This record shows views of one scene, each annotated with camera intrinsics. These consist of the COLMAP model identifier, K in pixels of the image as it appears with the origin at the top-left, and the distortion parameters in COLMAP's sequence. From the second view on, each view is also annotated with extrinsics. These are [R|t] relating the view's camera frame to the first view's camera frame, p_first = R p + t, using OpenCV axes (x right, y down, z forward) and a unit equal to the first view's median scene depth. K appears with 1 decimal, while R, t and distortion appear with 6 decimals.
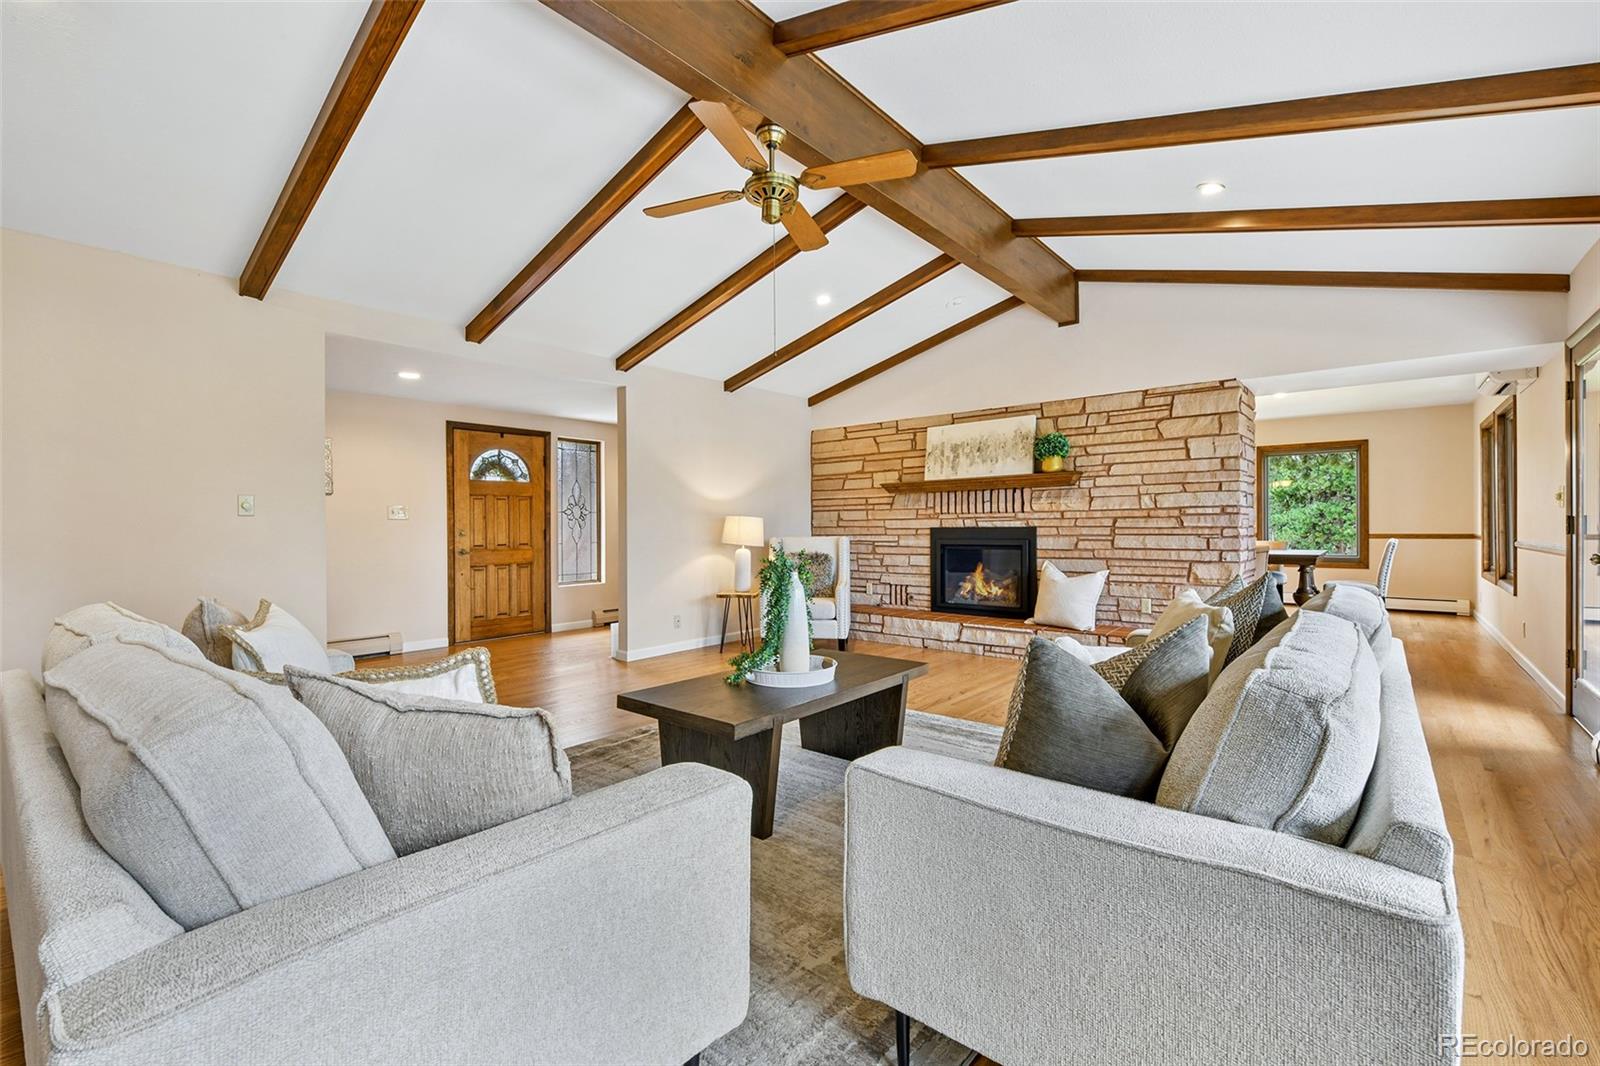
lens RADIAL K [[687.9, 0, 793.1], [0, 687.9, 530.9], [0, 0, 1]] dist [0.002772, 0.000024]
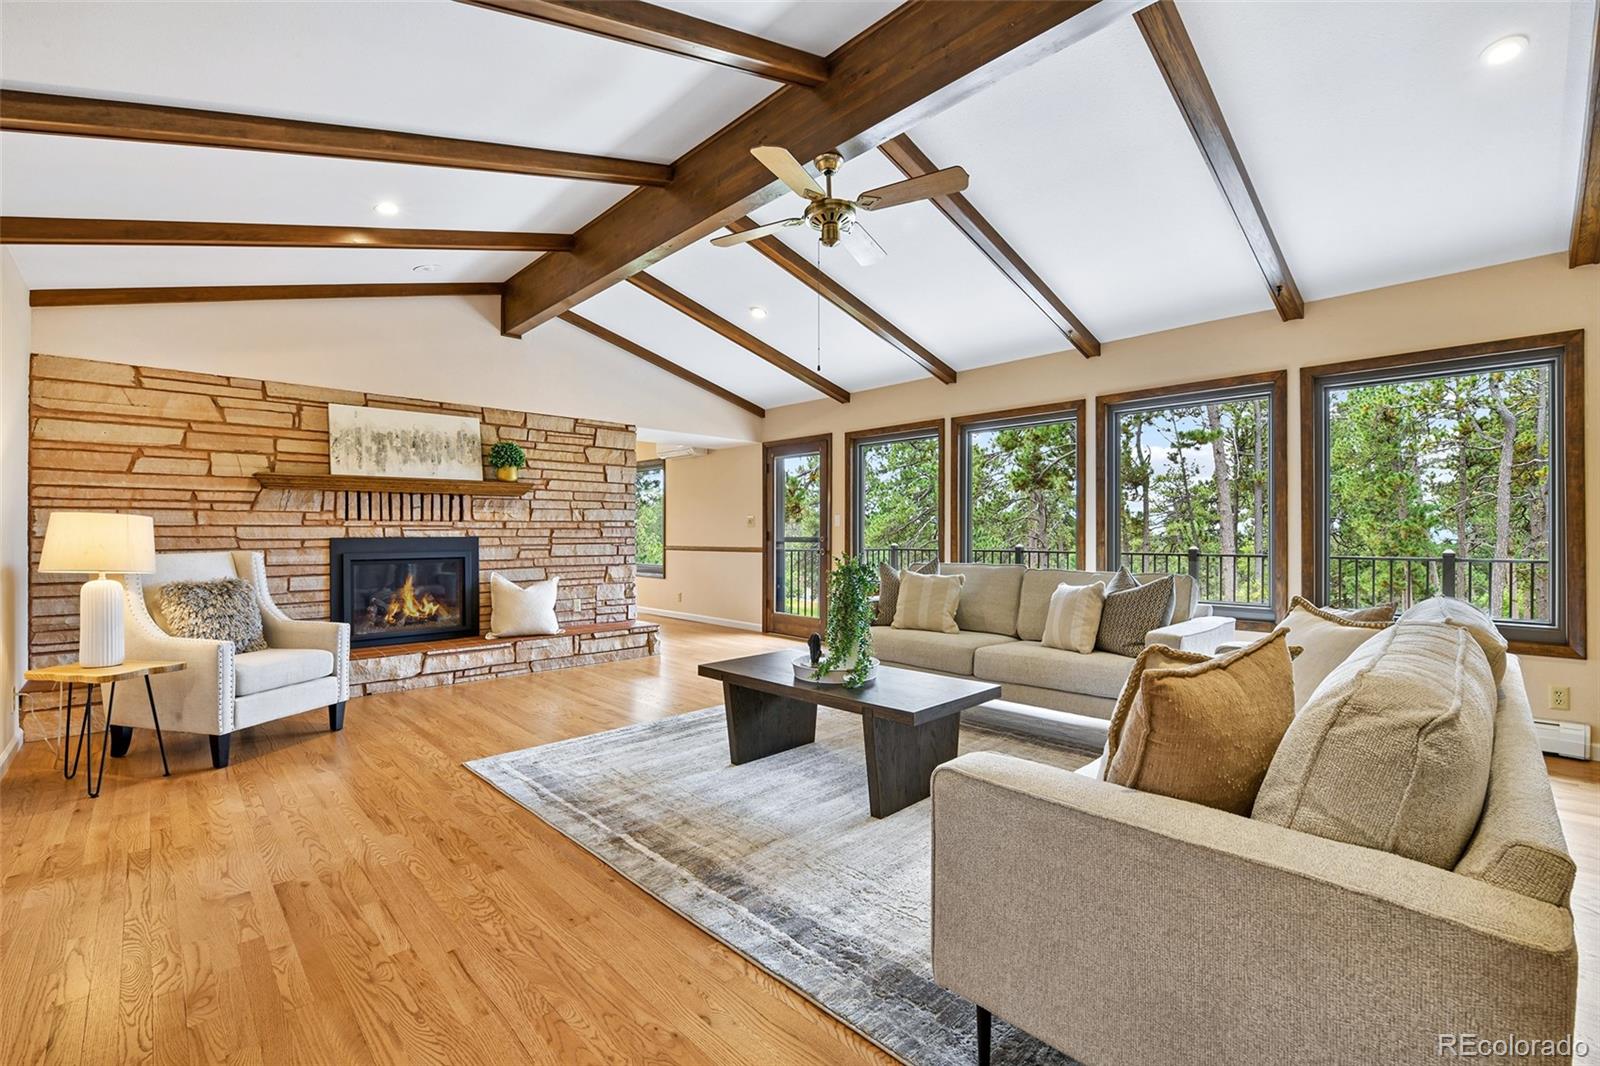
lens RADIAL K [[687.9, 0, 793.1], [0, 687.9, 530.9], [0, 0, 1]] dist [0.002772, 0.000024]
pose [[0.105802, 0.008064, 0.994354, -0.545533], [0.004930, 0.999951, -0.008634, -0.003936], [-0.994375, 0.005816, 0.105757, 0.471387]]
